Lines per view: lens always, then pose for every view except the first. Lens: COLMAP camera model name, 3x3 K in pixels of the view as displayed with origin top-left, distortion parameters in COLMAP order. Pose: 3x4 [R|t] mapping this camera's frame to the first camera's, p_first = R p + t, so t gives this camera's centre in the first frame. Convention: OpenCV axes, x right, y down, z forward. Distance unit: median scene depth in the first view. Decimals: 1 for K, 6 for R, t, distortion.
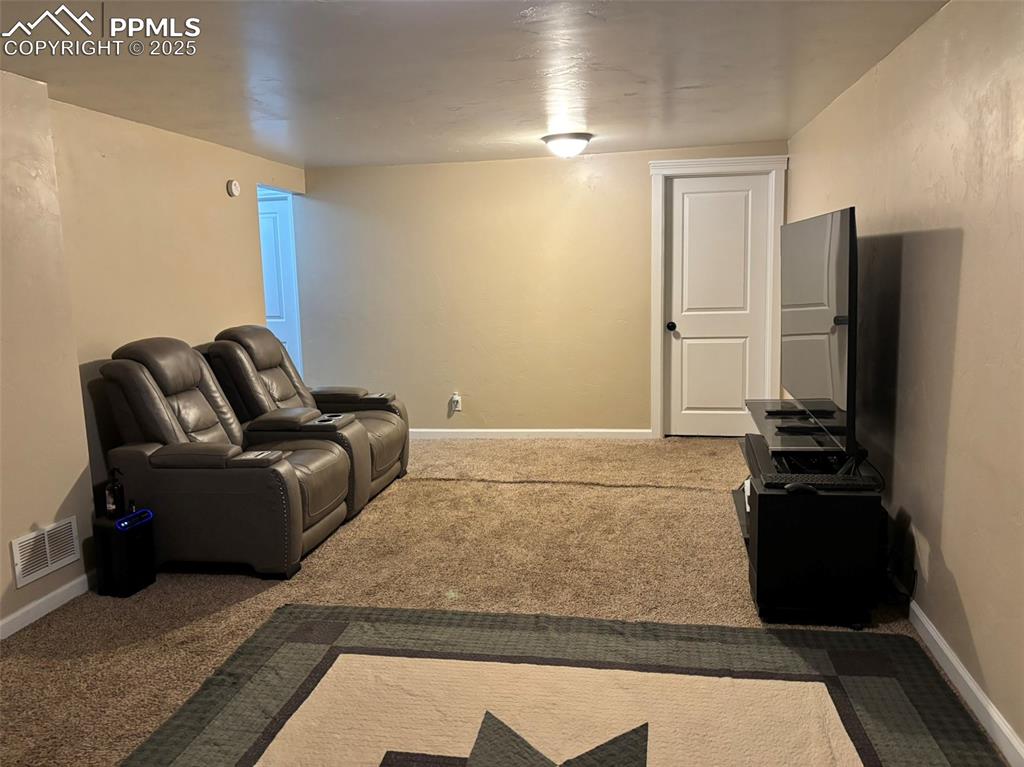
lens RADIAL K [[793.0, 0, 509.5], [0, 793.0, 396.8], [0, 0, 1]] dist [0.053012, -0.092369]
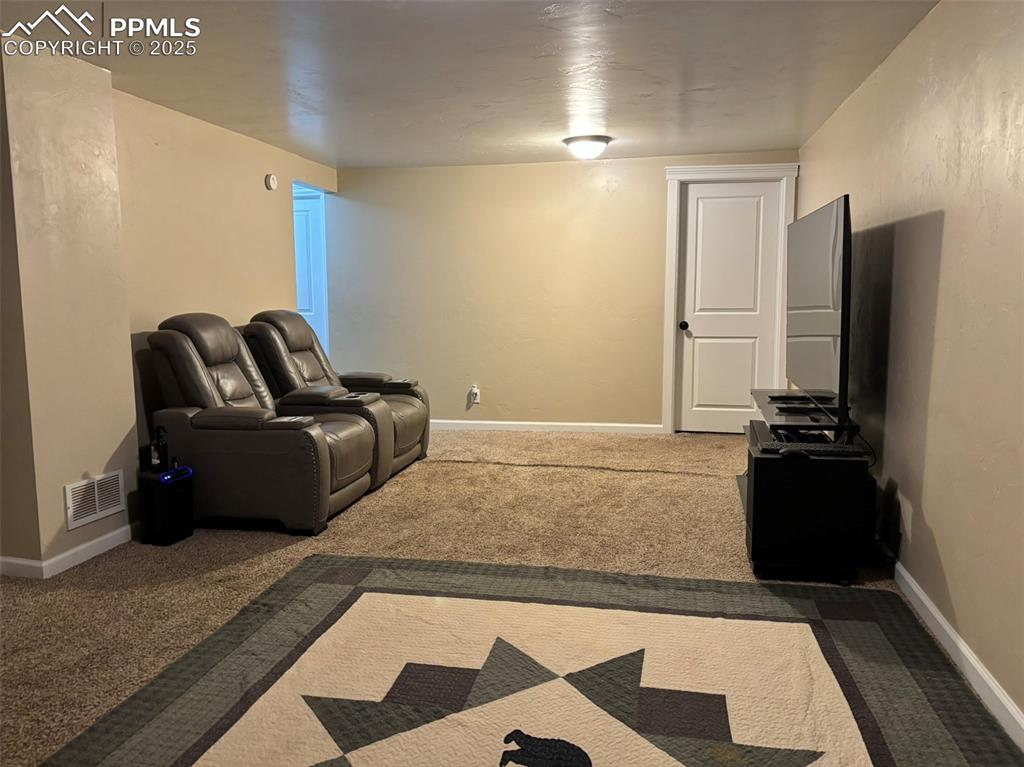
lens RADIAL K [[773.3, 0, 512.0], [0, 773.3, 383.5], [0, 0, 1]] dist [0.049682, -0.085433]
pose [[0.999490, 0.025392, -0.019378, 0.001657], [-0.025801, 0.999444, -0.021128, 0.042345], [0.018831, 0.021617, 0.999589, -0.047670]]
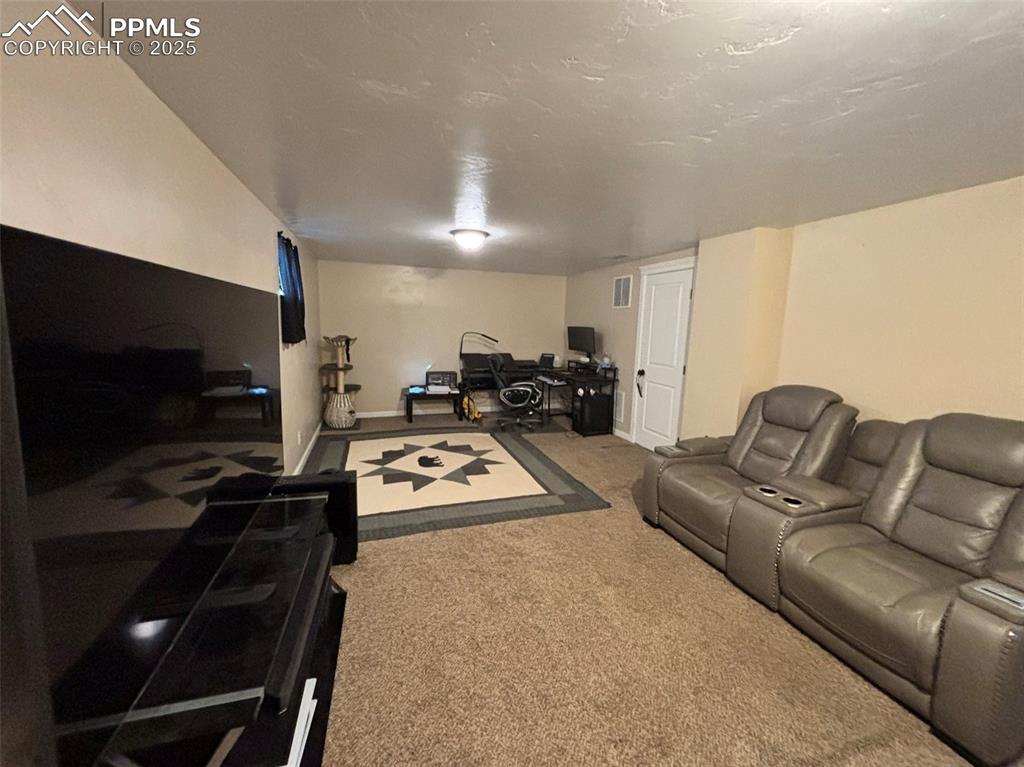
lens RADIAL K [[414.1, 0, 513.1], [0, 414.1, 368.7], [0, 0, 1]] dist [0.000014, -0.000036]
pose [[-0.878997, 0.058577, -0.473216, 0.344997], [-0.071217, 0.965166, 0.251758, -0.264838], [0.471480, 0.254996, -0.844206, 1.496625]]
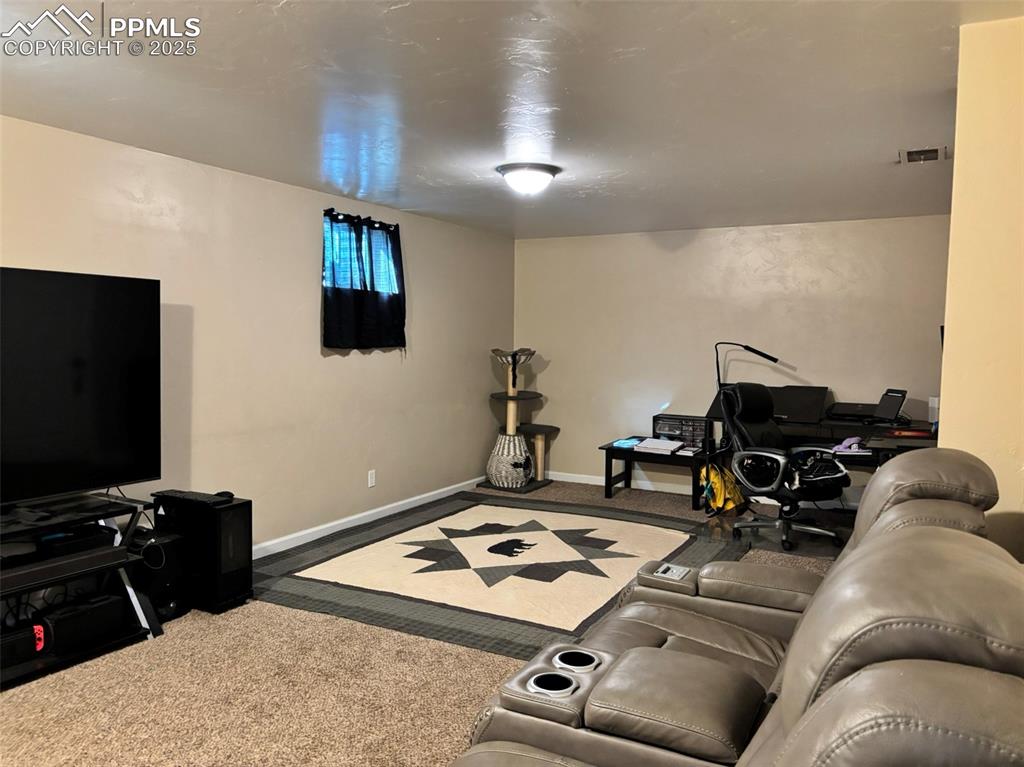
lens RADIAL K [[773.3, 0, 512.0], [0, 773.3, 383.5], [0, 0, 1]] dist [0.049682, -0.085433]
pose [[-0.949405, -0.001053, 0.314051, -0.394735], [0.062466, 0.979380, 0.192125, -0.228814], [-0.307778, 0.202022, -0.929763, 1.635165]]
